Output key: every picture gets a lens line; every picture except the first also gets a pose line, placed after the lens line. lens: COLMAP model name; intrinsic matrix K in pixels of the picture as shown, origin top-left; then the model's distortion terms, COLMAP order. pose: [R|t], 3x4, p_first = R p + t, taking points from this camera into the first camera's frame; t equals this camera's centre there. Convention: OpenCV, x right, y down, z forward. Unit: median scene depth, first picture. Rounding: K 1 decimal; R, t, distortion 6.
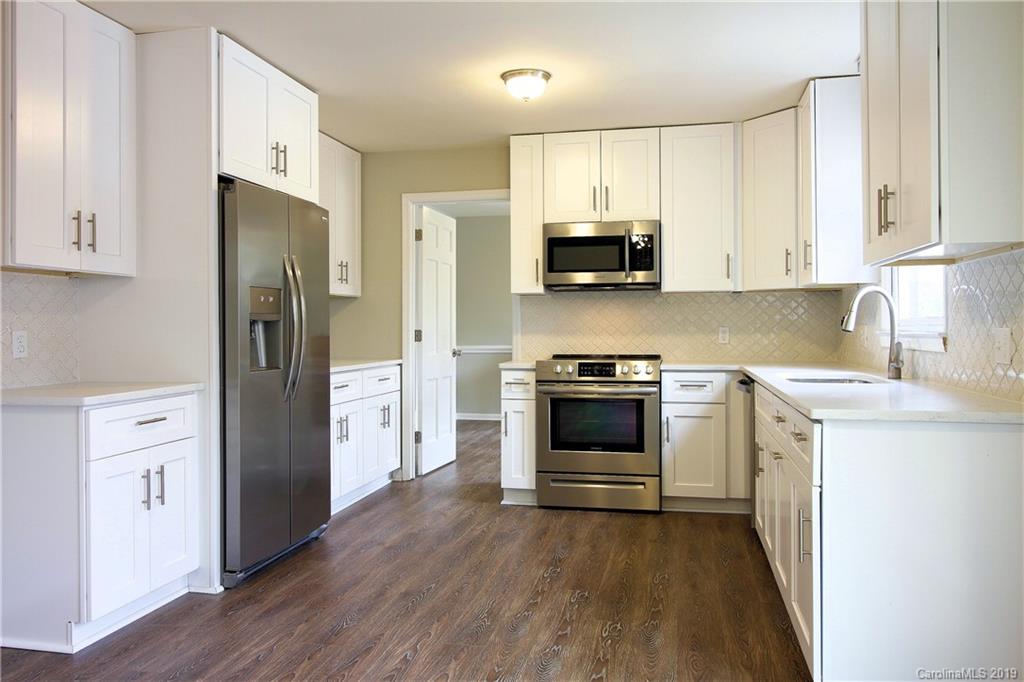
lens RADIAL K [[776.5, 0, 515.8], [0, 776.5, 324.5], [0, 0, 1]] dist [0.009515, -0.000251]
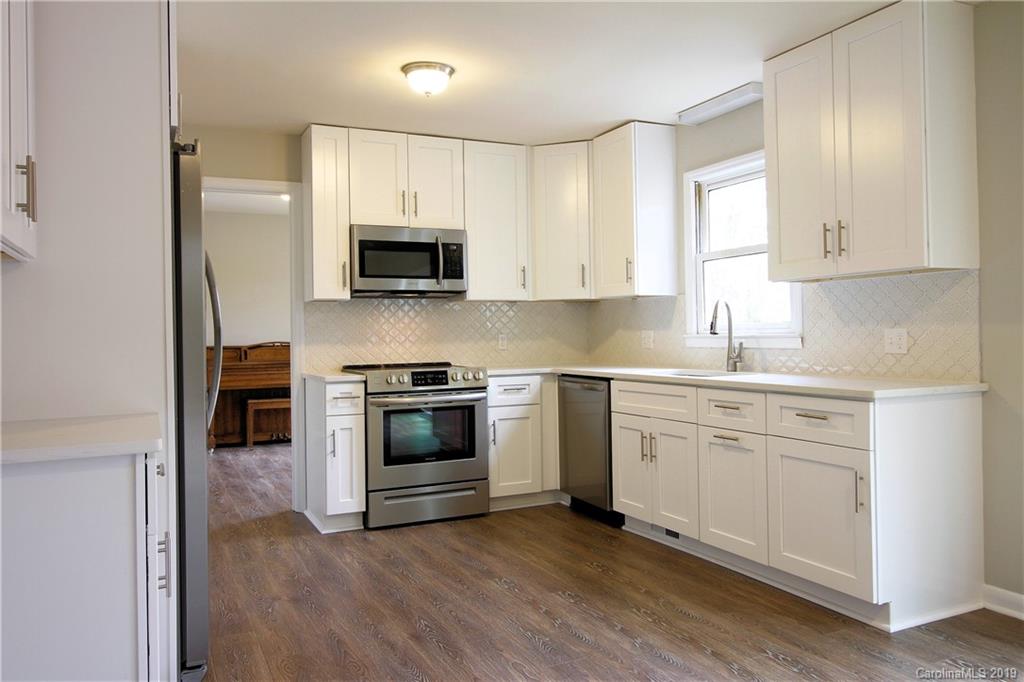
lens RADIAL K [[776.5, 0, 515.8], [0, 776.5, 324.5], [0, 0, 1]] dist [0.009515, -0.000251]
pose [[0.790614, -0.002168, 0.612311, -0.413723], [0.011614, 0.999867, -0.011456, 0.002878], [-0.612205, 0.016168, 0.790534, 0.160124]]
